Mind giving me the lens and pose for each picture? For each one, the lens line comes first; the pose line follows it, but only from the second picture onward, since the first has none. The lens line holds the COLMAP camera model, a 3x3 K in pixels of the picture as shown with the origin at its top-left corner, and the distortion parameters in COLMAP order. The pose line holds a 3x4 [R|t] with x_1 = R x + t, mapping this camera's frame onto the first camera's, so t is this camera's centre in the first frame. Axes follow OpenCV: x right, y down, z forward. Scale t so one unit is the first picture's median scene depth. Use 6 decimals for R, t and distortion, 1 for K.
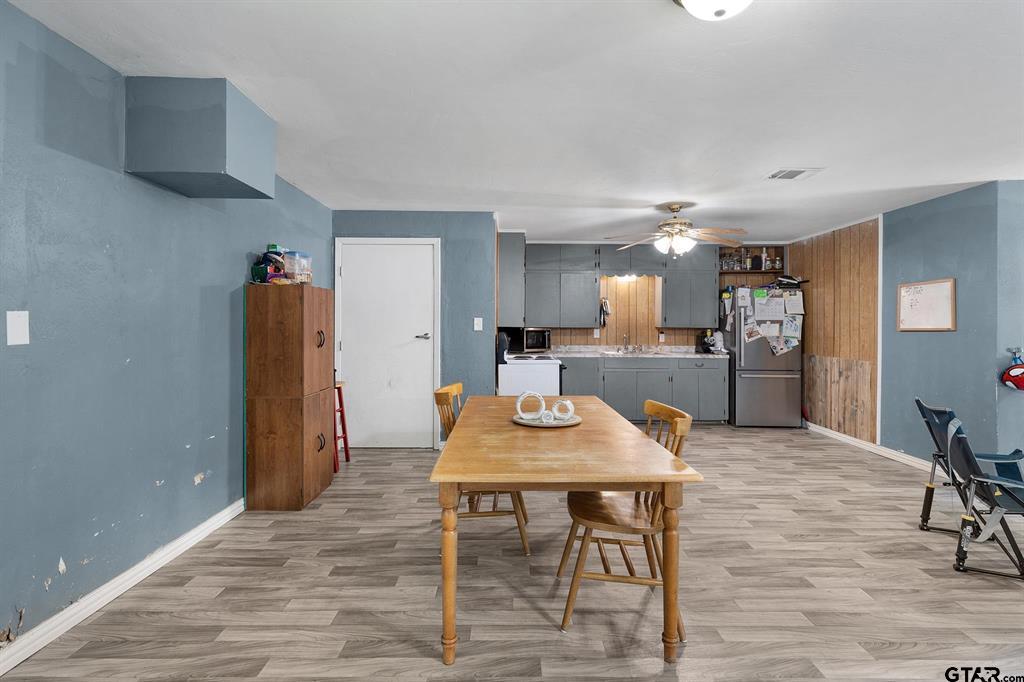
lens RADIAL K [[480.3, 0, 506.5], [0, 480.3, 326.4], [0, 0, 1]] dist [0.001775, -0.000688]
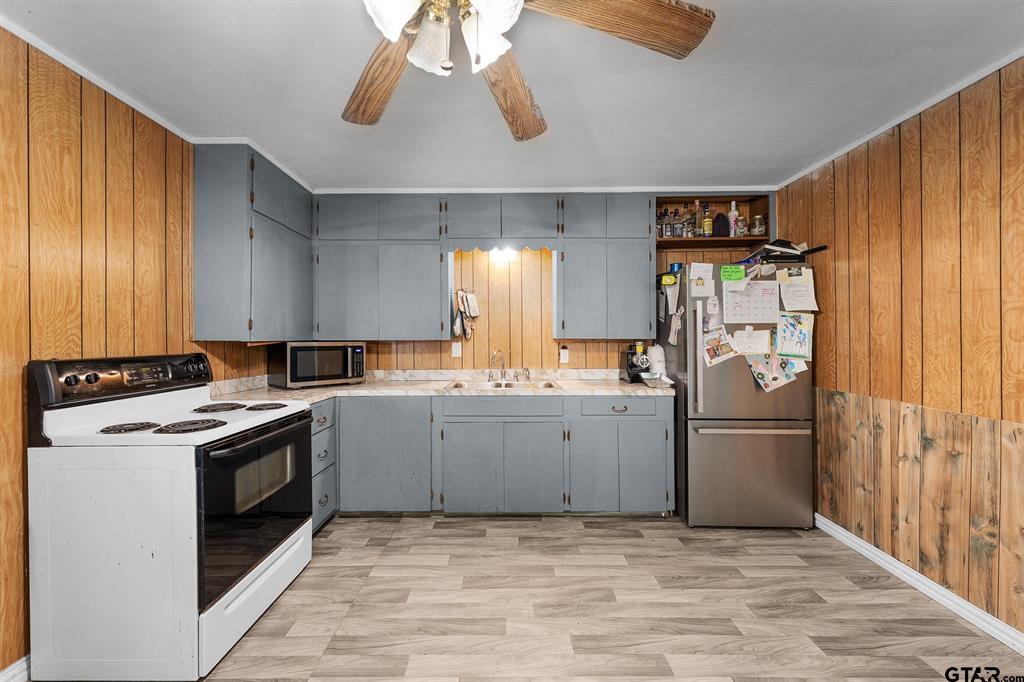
lens RADIAL K [[384.0, 0, 505.1], [0, 384.0, 336.5], [0, 0, 1]] dist [-0.002382, 0.001318]
pose [[0.999957, -0.008052, 0.004648, 0.326992], [0.008067, 0.999962, -0.003175, 0.000254], [-0.004622, 0.003213, 0.999984, 0.687196]]
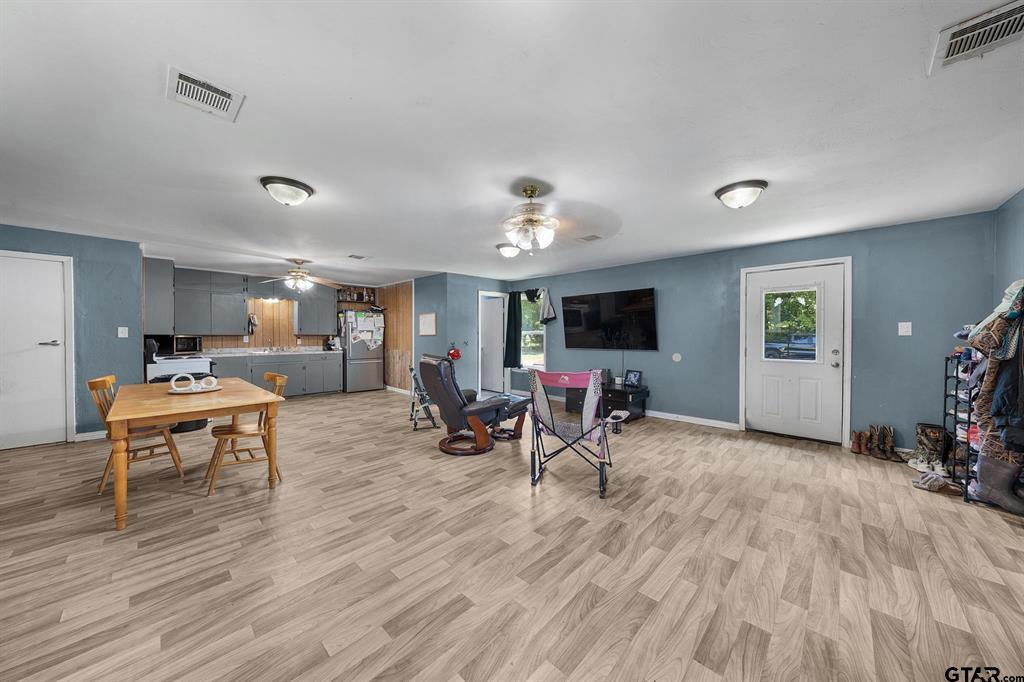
lens RADIAL K [[349.7, 0, 503.7], [0, 349.7, 338.0], [0, 0, 1]] dist [0.001786, -0.000649]
pose [[0.698003, -0.010804, 0.716013, -0.019080], [0.002008, 0.999912, 0.013131, -0.000026], [-0.716092, -0.007728, 0.697964, -0.297020]]
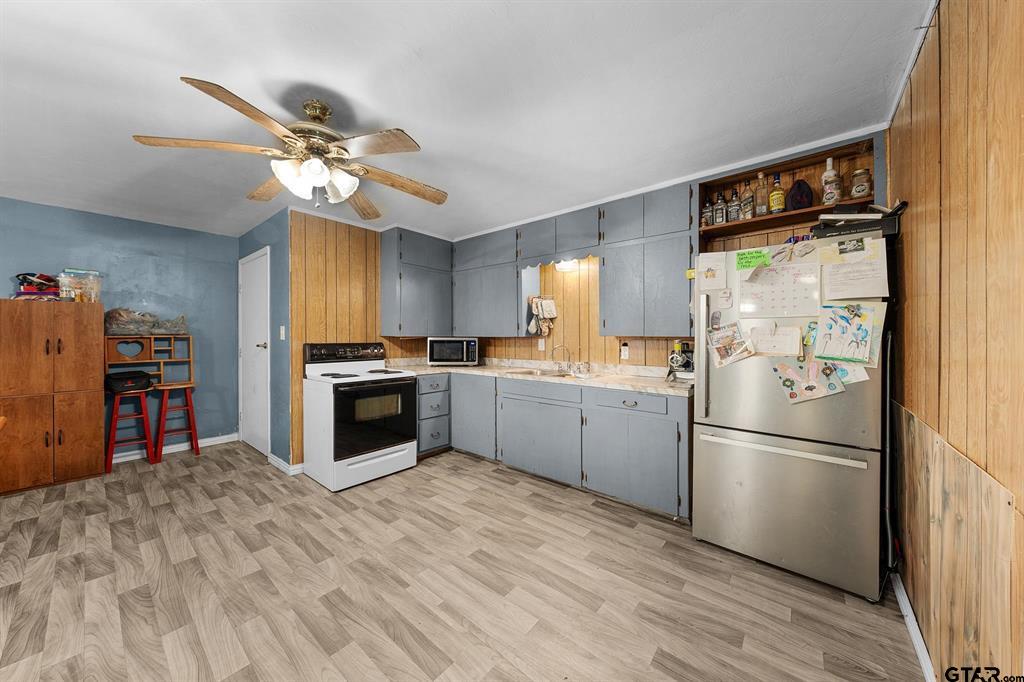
lens RADIAL K [[349.7, 0, 509.6], [0, 349.7, 338.3], [0, 0, 1]] dist [0.001786, -0.000649]
pose [[0.773807, -0.000305, -0.633421, 0.661022], [0.001675, 0.999997, 0.001565, 0.004882], [0.633419, -0.002272, 0.773806, 0.716597]]
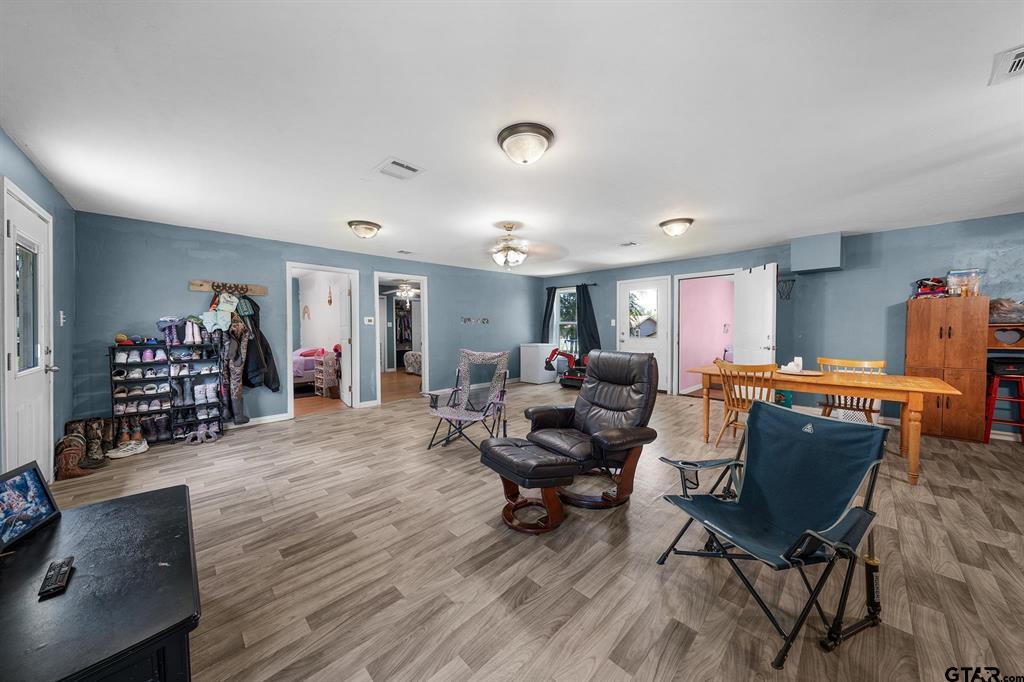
lens RADIAL K [[349.7, 0, 507.2], [0, 349.7, 335.7], [0, 0, 1]] dist [0.001786, -0.000649]
pose [[-0.712113, 0.016364, -0.701875, 0.910164], [-0.000546, 0.999715, 0.023862, 0.007436], [0.702065, 0.017376, -0.711901, 0.563883]]
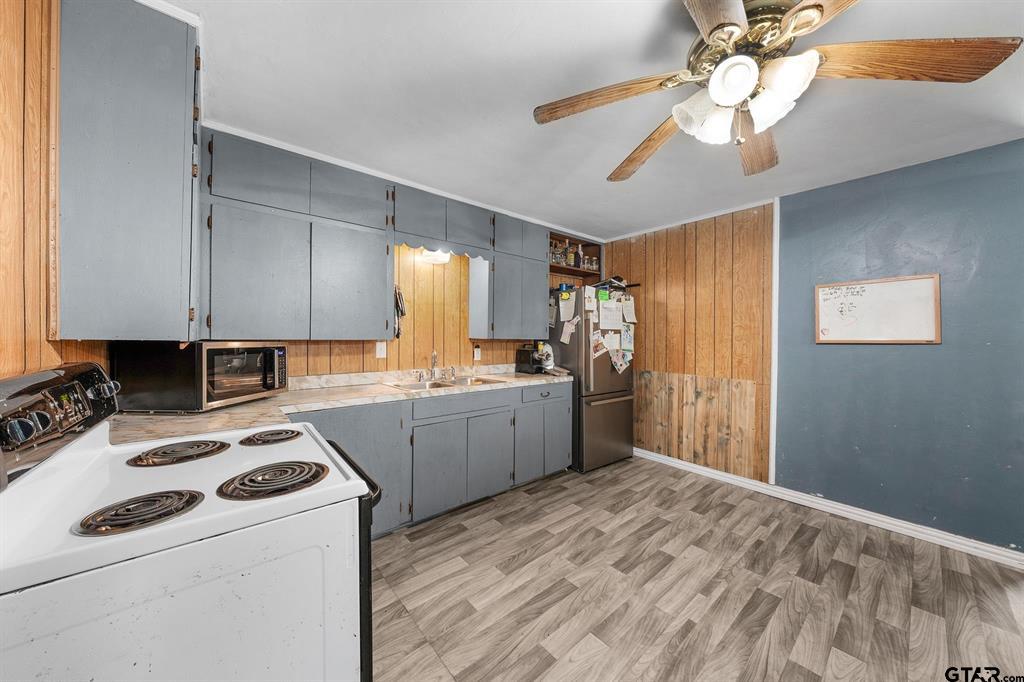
lens RADIAL K [[349.7, 0, 508.0], [0, 349.7, 336.7], [0, 0, 1]] dist [0.001786, -0.000649]
pose [[0.764176, 0.000371, 0.645007, 0.051032], [-0.000365, 1.000000, -0.000142, -0.001246], [-0.645007, -0.000127, 0.764176, 0.786763]]
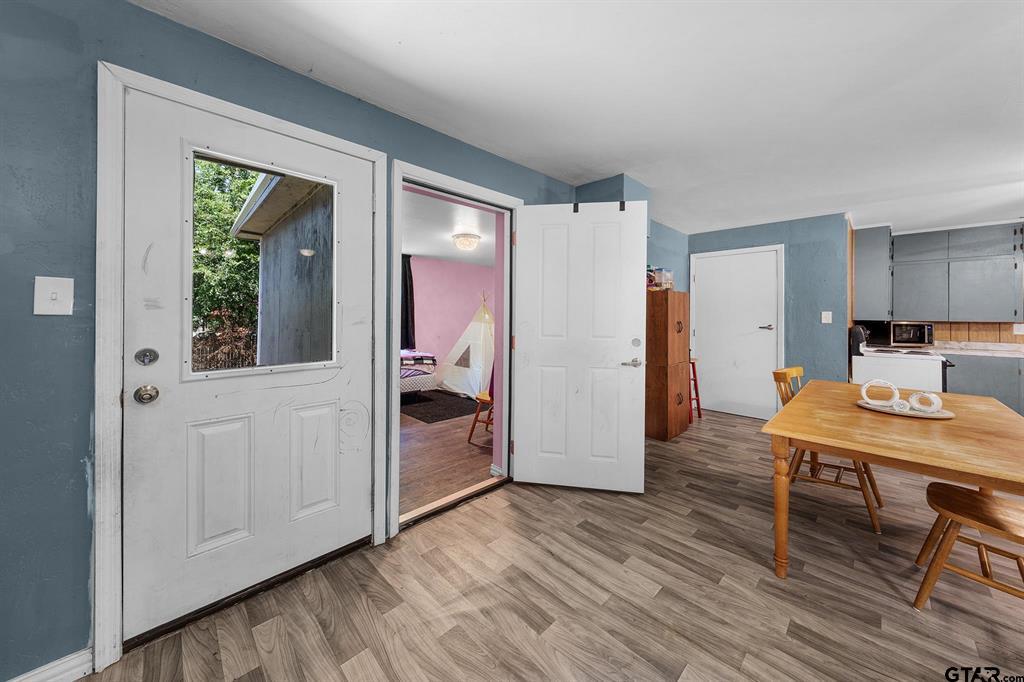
lens RADIAL K [[349.7, 0, 519.3], [0, 349.7, 315.3], [0, 0, 1]] dist [0.001786, -0.000649]
pose [[0.698404, 0.000269, -0.715704, 0.022418], [-0.006691, 0.999959, -0.006153, 0.000148], [0.715672, 0.009086, 0.698377, -0.061990]]
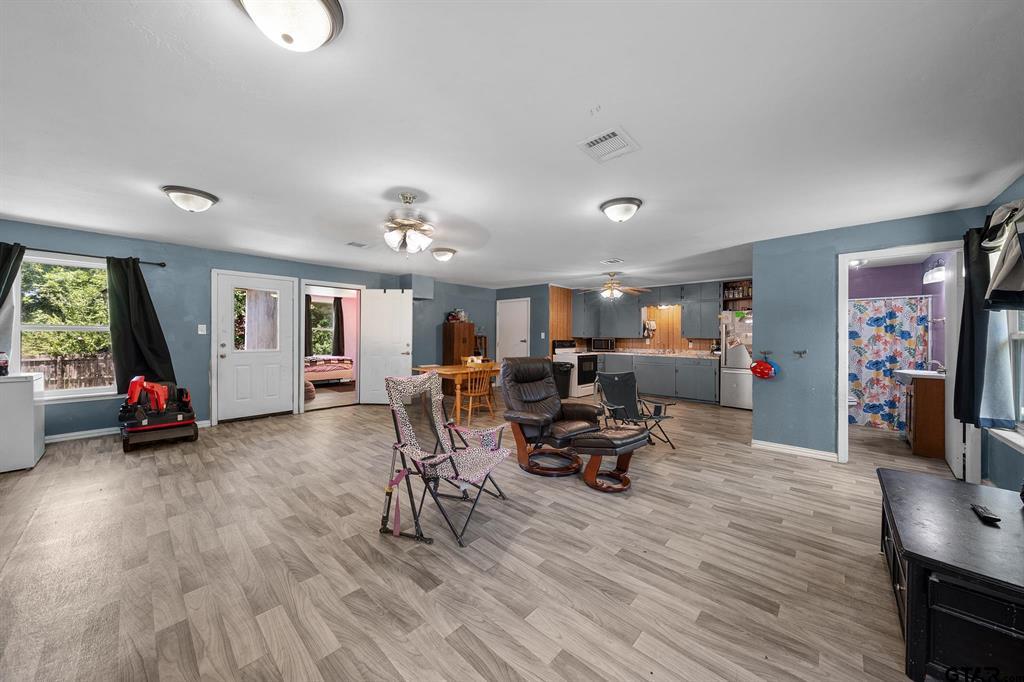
lens RADIAL K [[349.7, 0, 513.1], [0, 349.7, 338.3], [0, 0, 1]] dist [0.001786, -0.000649]
pose [[0.740891, 0.005050, -0.671607, 0.857835], [-0.005631, 0.999983, 0.001306, 0.005642], [0.671602, 0.002814, 0.740907, -0.251140]]
